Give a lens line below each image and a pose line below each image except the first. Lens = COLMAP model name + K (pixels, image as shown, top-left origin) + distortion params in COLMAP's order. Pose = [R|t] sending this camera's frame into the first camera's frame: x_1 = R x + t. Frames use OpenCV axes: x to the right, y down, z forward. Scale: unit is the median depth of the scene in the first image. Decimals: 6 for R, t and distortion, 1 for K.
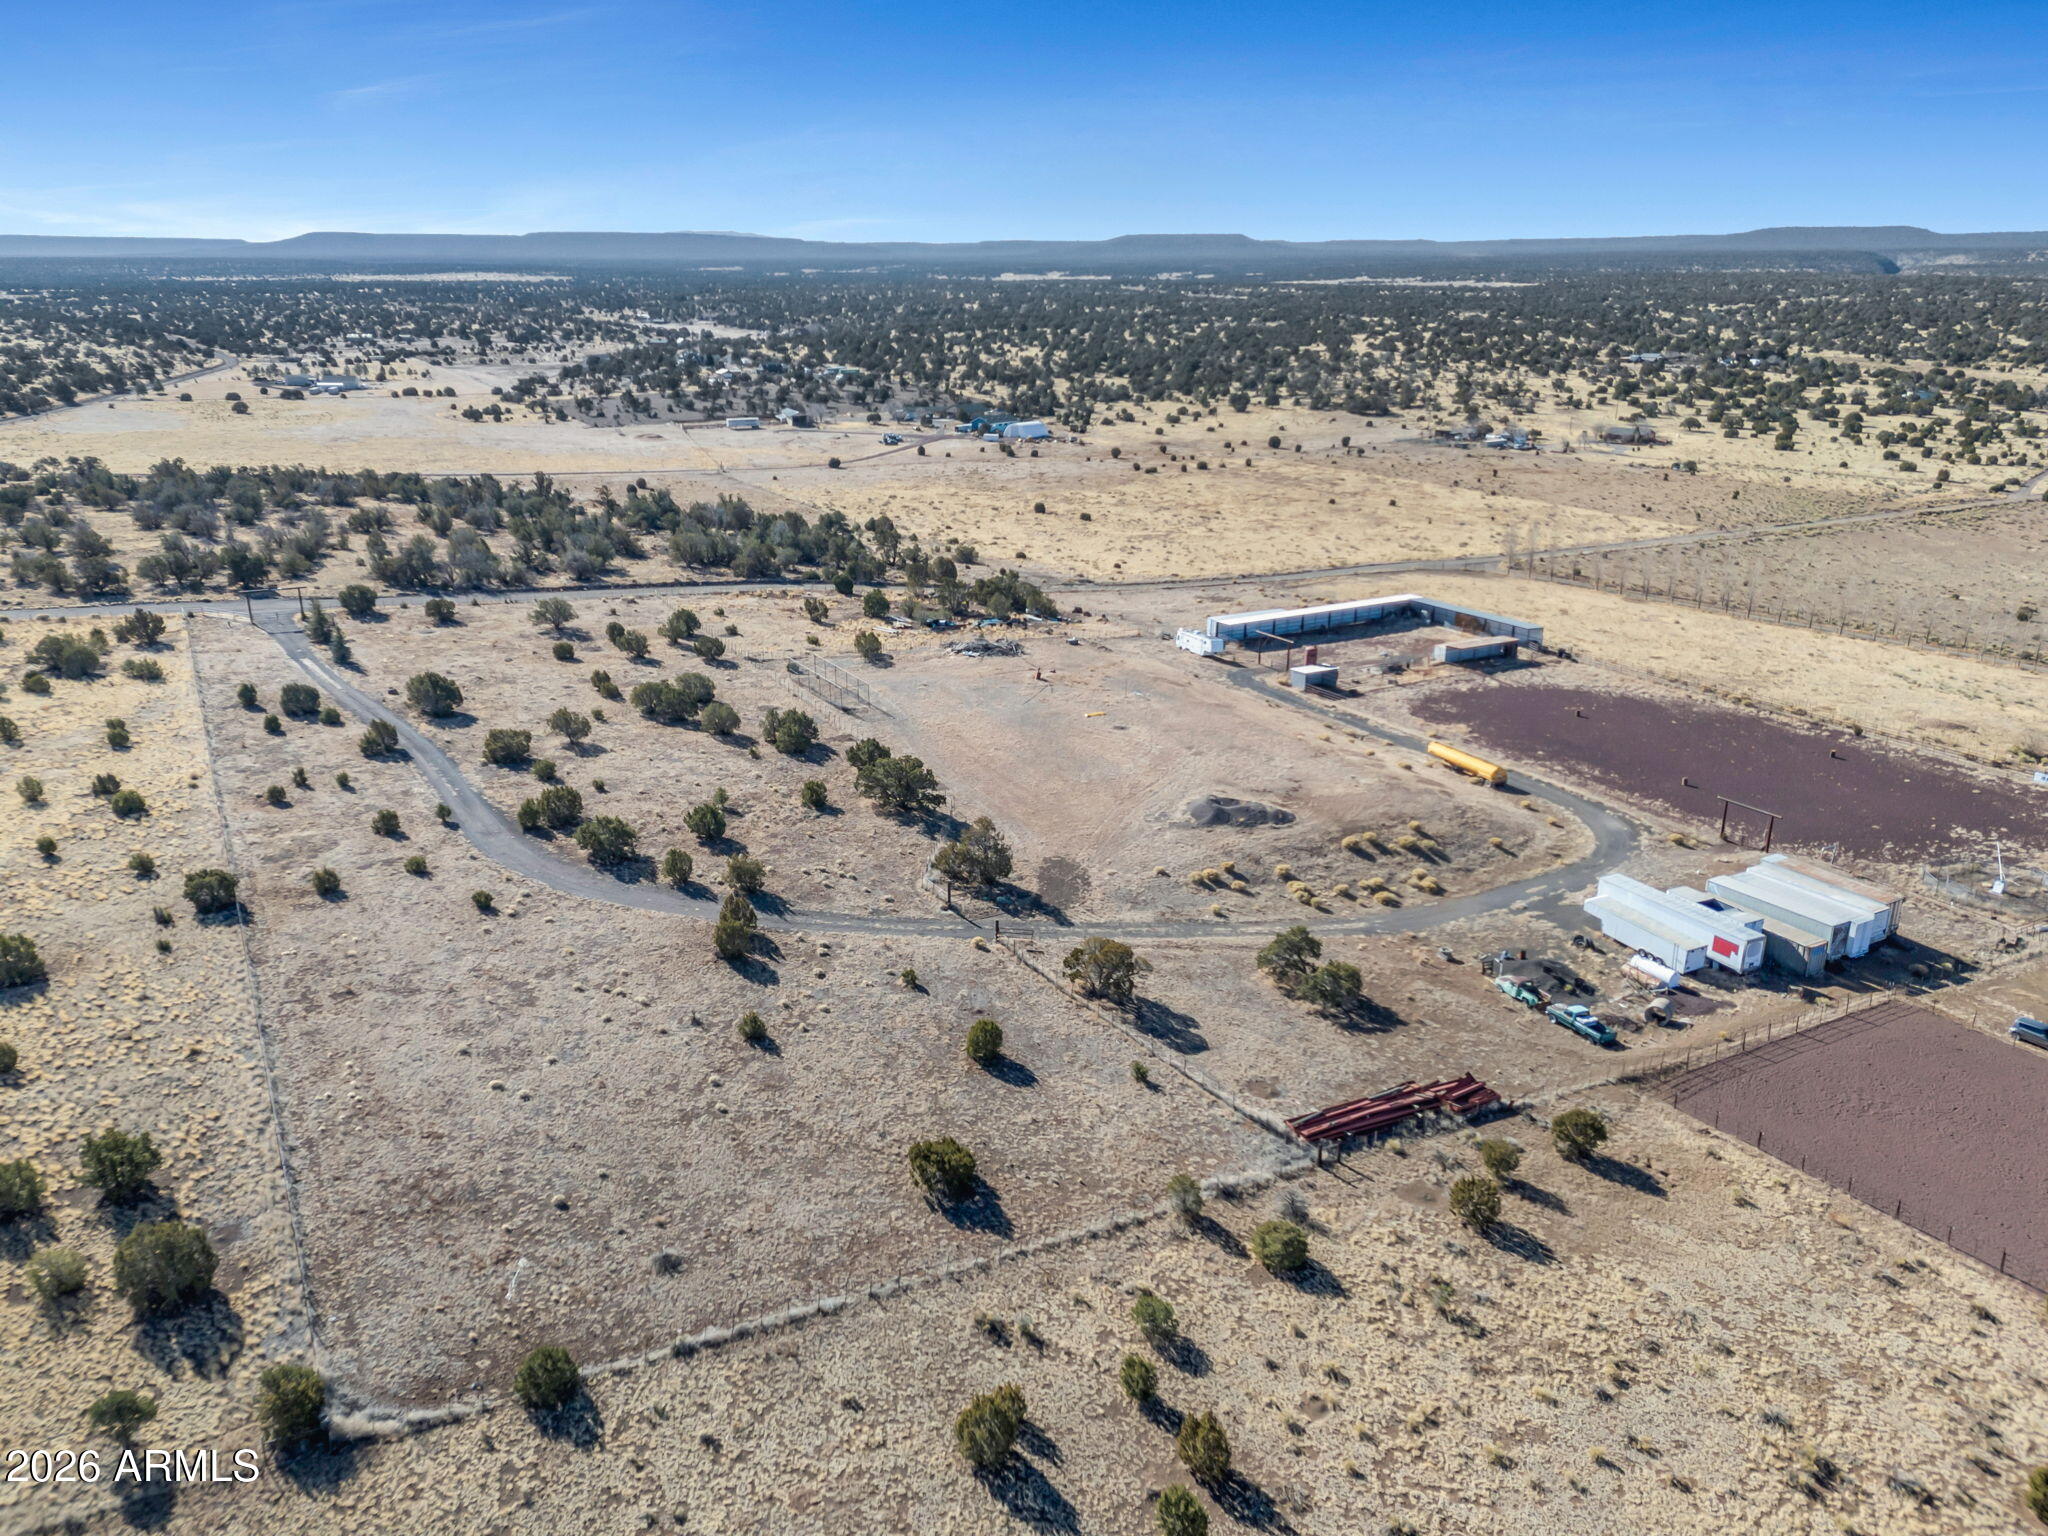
lens RADIAL K [[1481.2, 0, 1013.5], [0, 1481.2, 764.4], [0, 0, 1]] dist [0.100307, -0.108169]
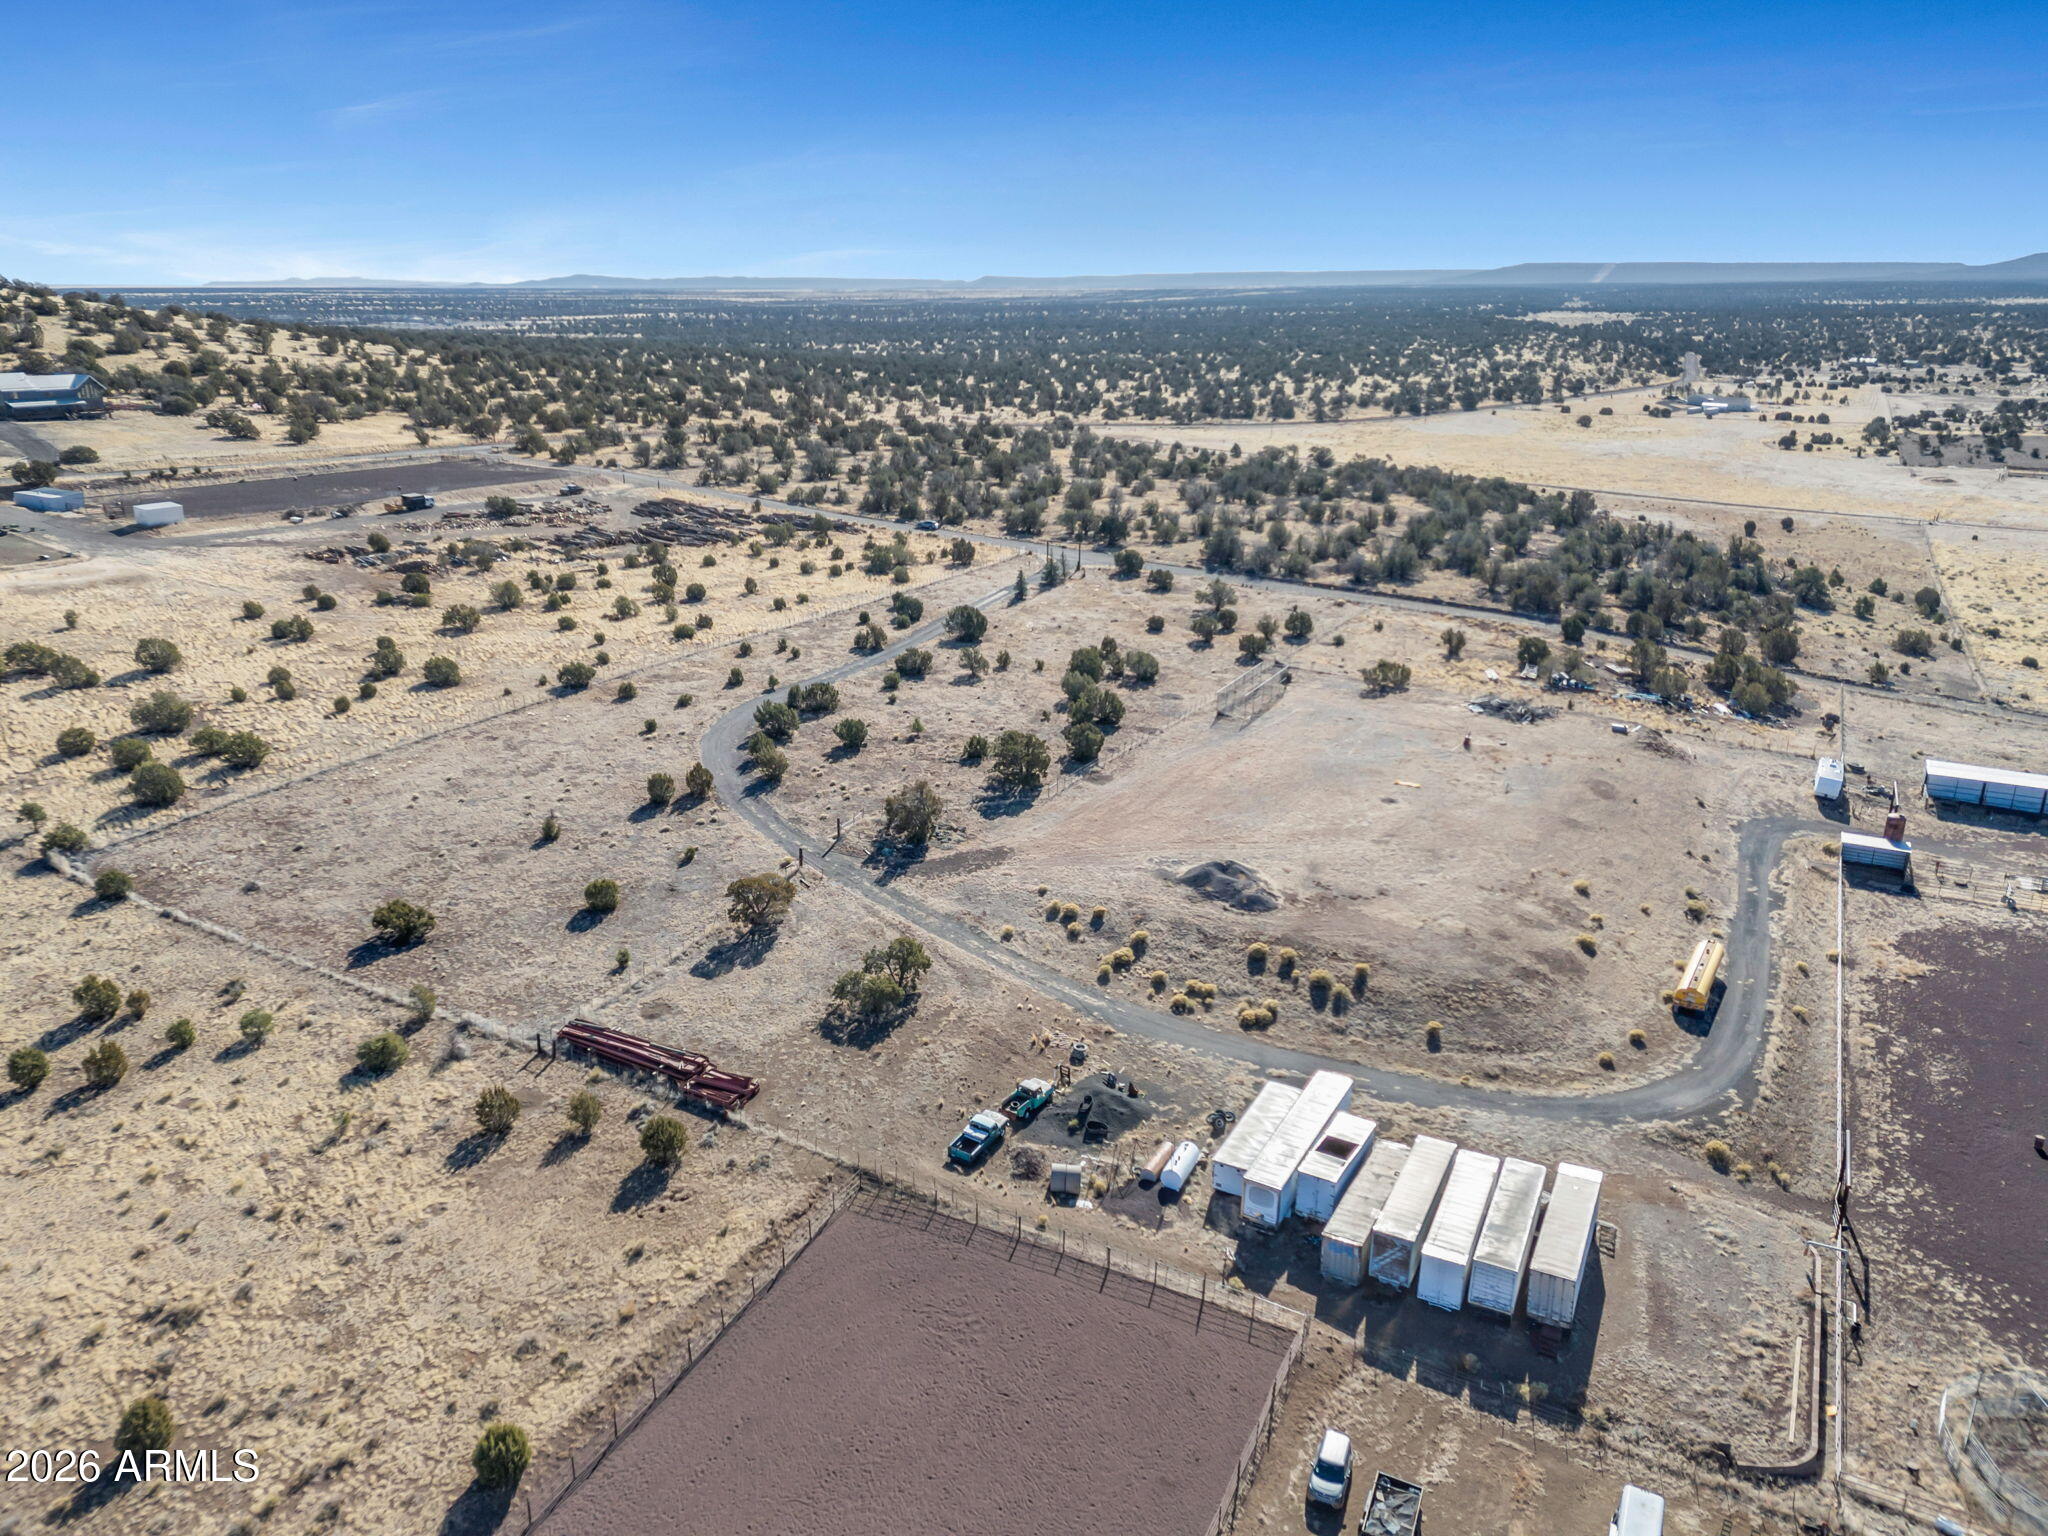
lens RADIAL K [[1481.2, 0, 1013.5], [0, 1481.2, 764.4], [0, 0, 1]] dist [0.100307, -0.108169]
pose [[0.546921, 0.257522, -0.796593, 0.931420], [-0.268023, 0.955294, 0.124809, -0.137336], [0.793122, 0.145244, 0.591492, 0.420310]]
